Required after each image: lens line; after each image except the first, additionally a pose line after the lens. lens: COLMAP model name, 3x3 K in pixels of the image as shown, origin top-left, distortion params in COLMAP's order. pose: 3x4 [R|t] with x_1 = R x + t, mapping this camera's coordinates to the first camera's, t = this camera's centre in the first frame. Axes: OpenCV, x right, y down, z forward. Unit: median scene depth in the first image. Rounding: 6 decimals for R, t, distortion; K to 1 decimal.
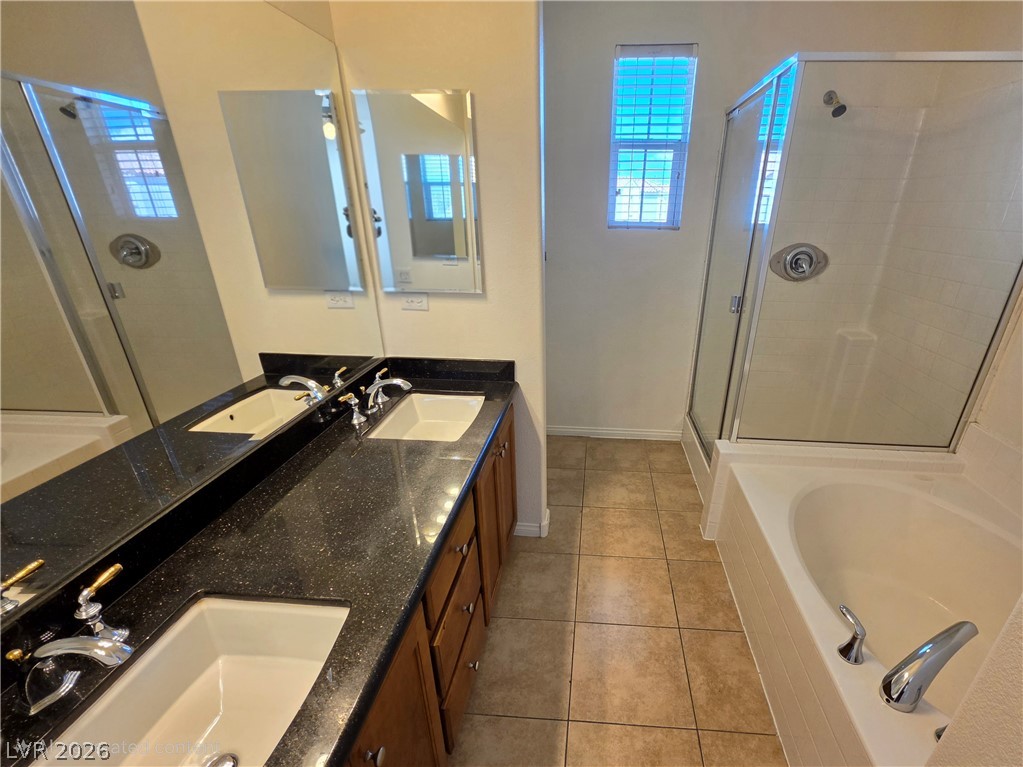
lens RADIAL K [[412.2, 0, 506.5], [0, 412.2, 380.0], [0, 0, 1]] dist [0.000296, 0.000091]
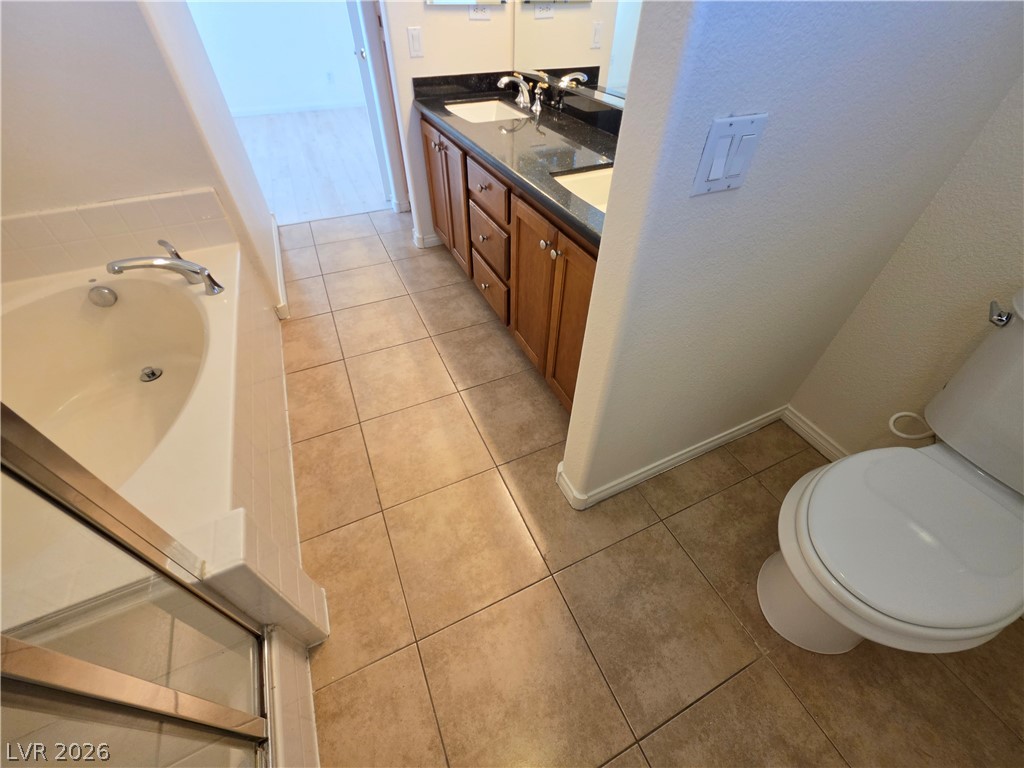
lens RADIAL K [[412.6, 0, 507.0], [0, 412.6, 380.5], [0, 0, 1]] dist [0.000296, 0.000091]
pose [[-0.794151, 0.424823, -0.434567, 0.621849], [-0.225189, 0.458466, 0.859709, -0.407972], [0.564458, 0.780599, -0.268426, 1.637044]]
